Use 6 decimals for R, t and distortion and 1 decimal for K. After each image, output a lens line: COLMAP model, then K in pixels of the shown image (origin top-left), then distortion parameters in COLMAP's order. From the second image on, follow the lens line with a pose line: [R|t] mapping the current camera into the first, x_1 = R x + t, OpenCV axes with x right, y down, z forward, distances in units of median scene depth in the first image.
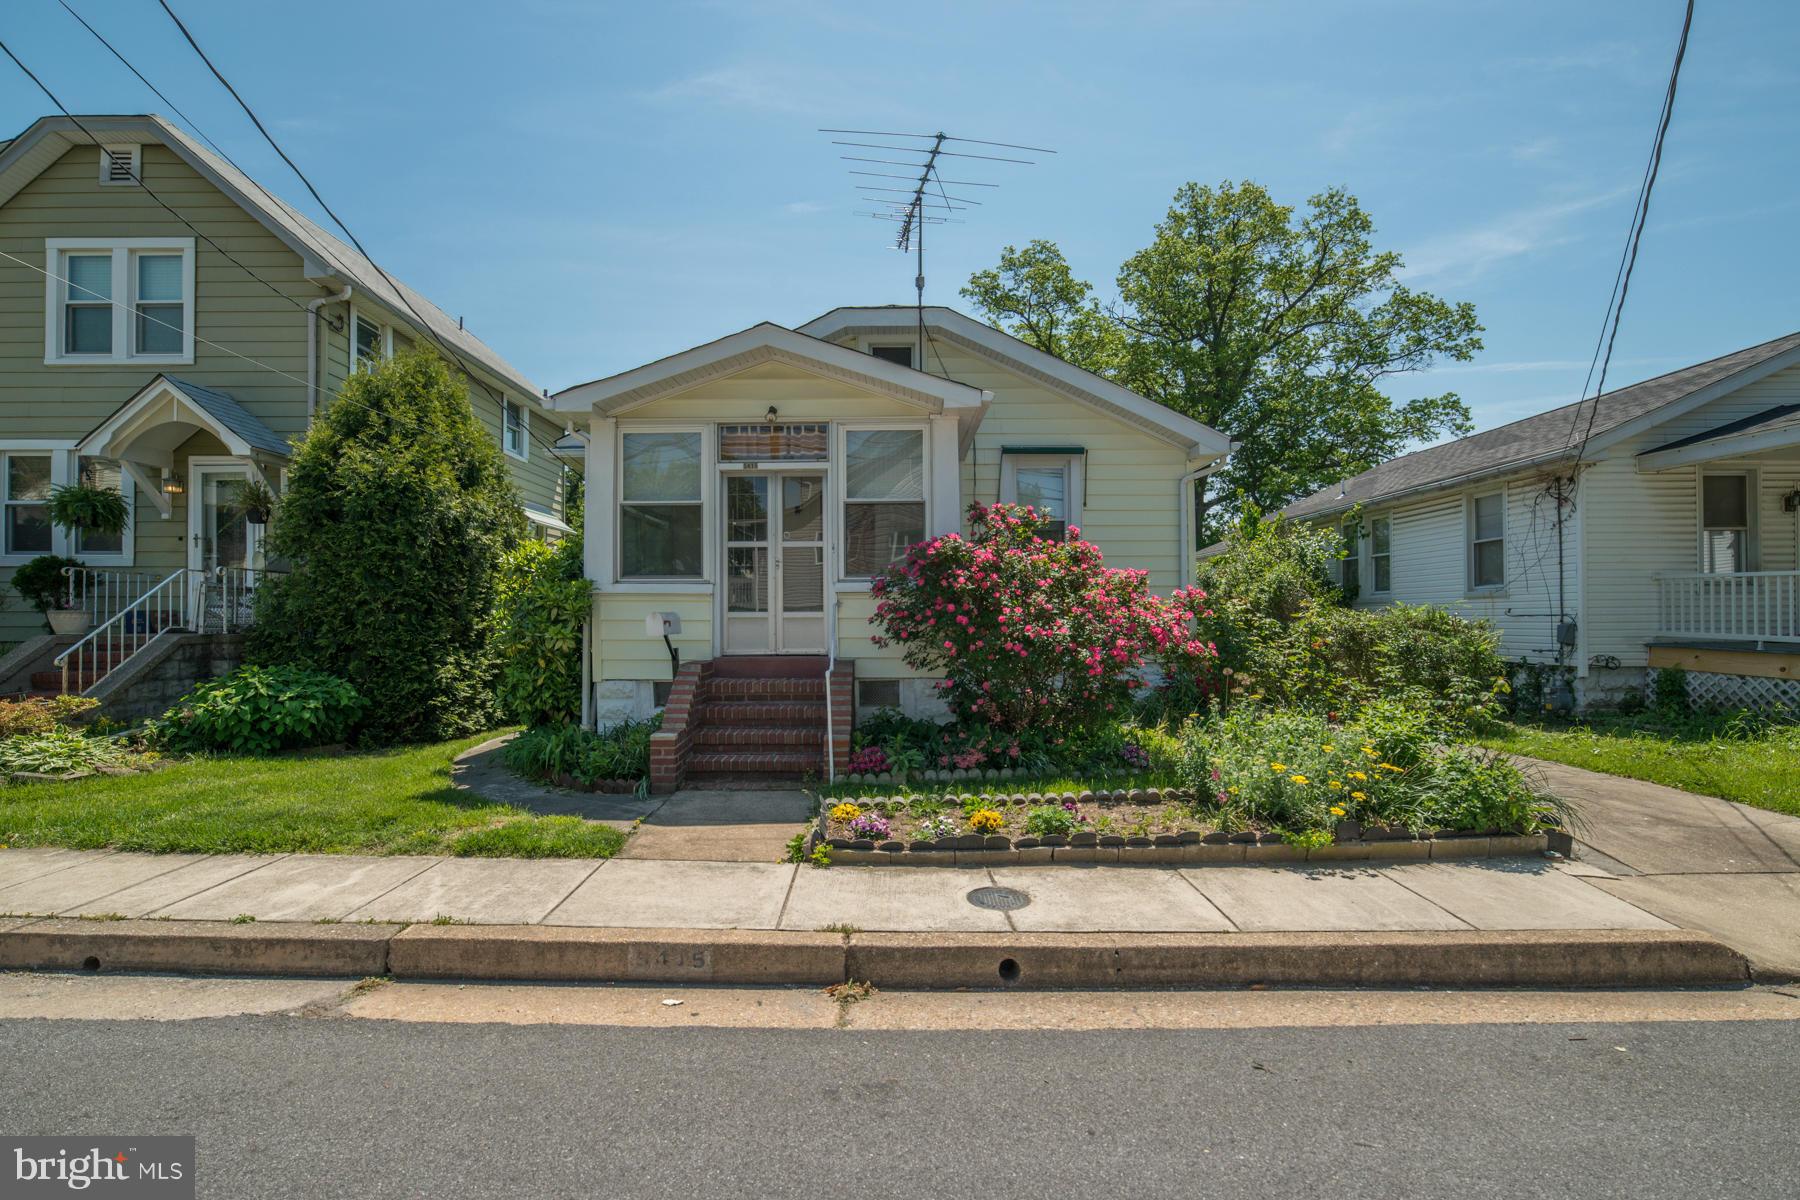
lens RADIAL K [[788.0, 0, 896.7], [0, 788.0, 618.7], [0, 0, 1]] dist [-0.031743, 0.010389]
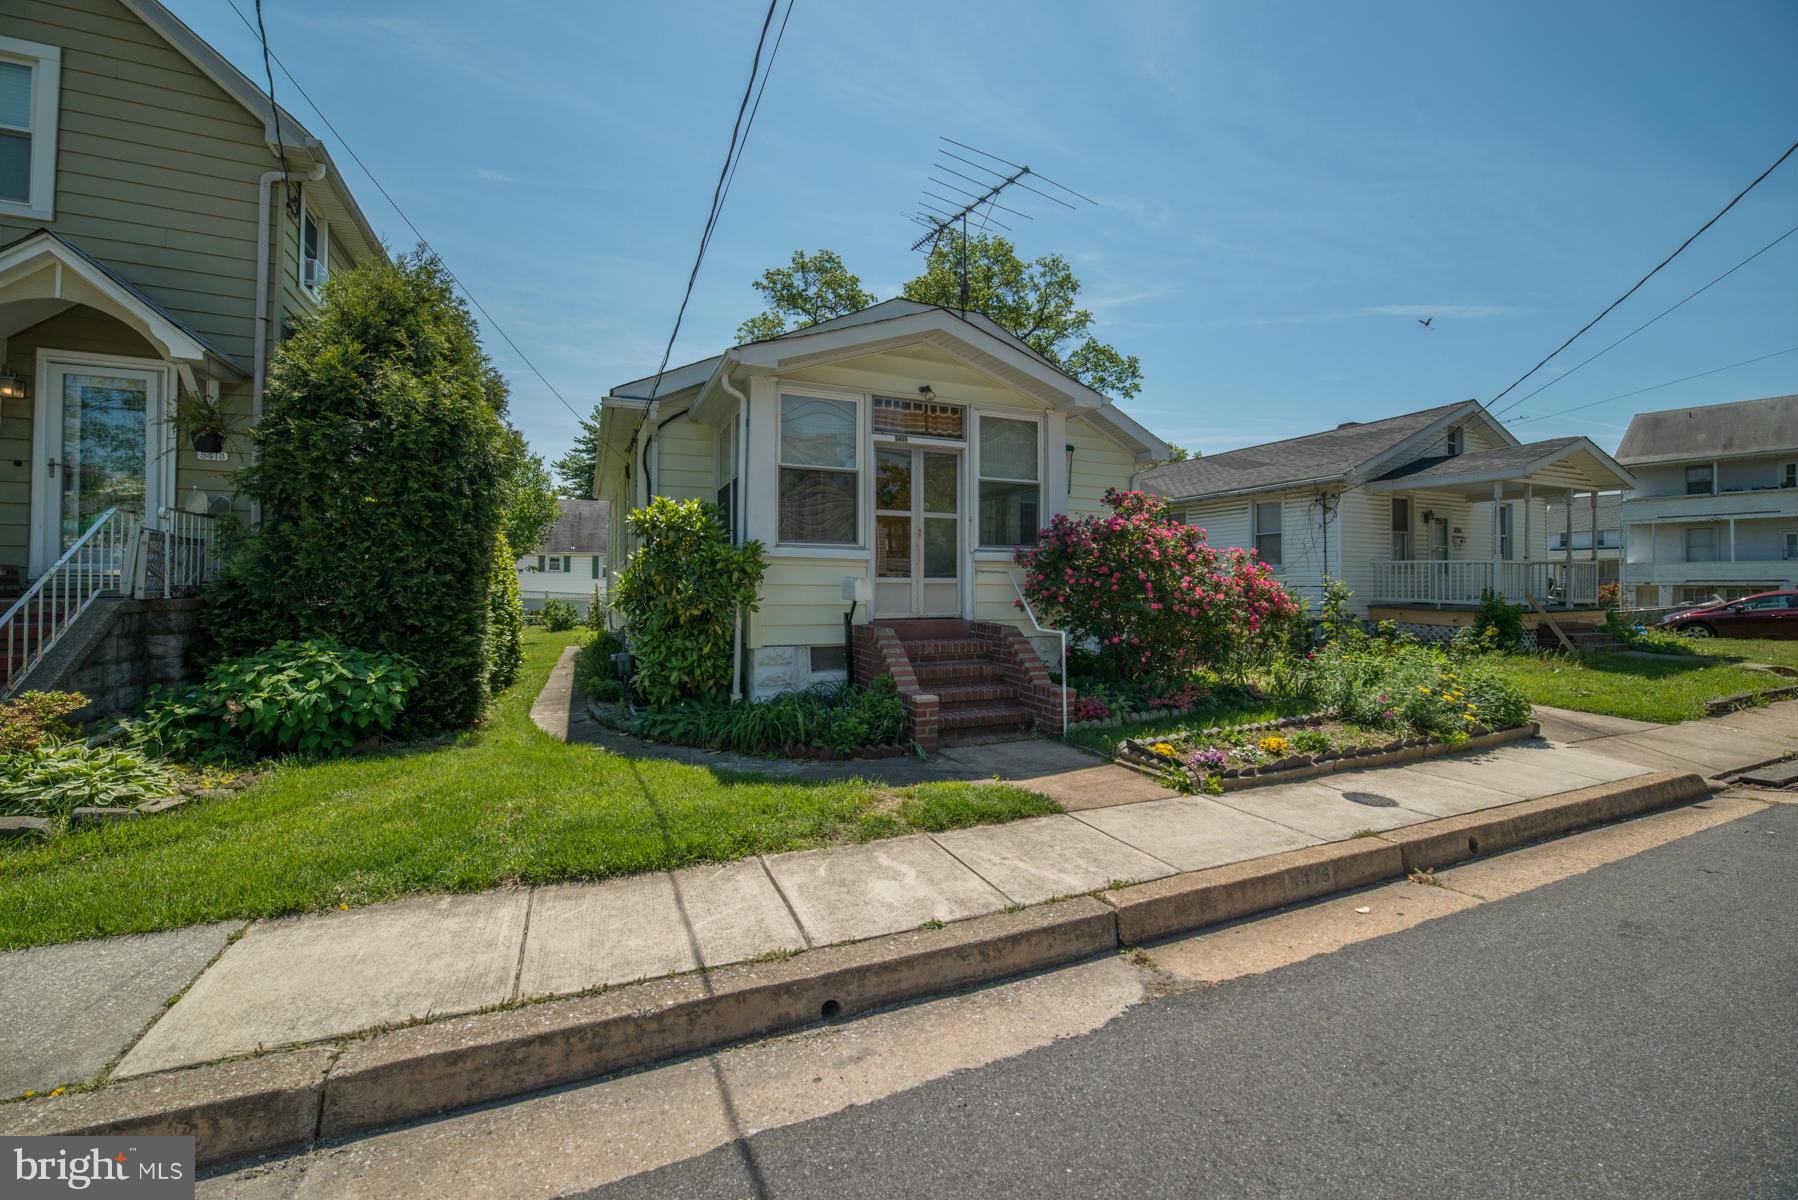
lens RADIAL K [[709.5, 0, 900.3], [0, 709.5, 579.8], [0, 0, 1]] dist [-0.025859, 0.003613]
pose [[0.913927, 0.010756, 0.405735, -0.569689], [-0.007203, 0.999921, -0.010284, 0.003820], [-0.405814, 0.006476, 0.913933, 0.133347]]
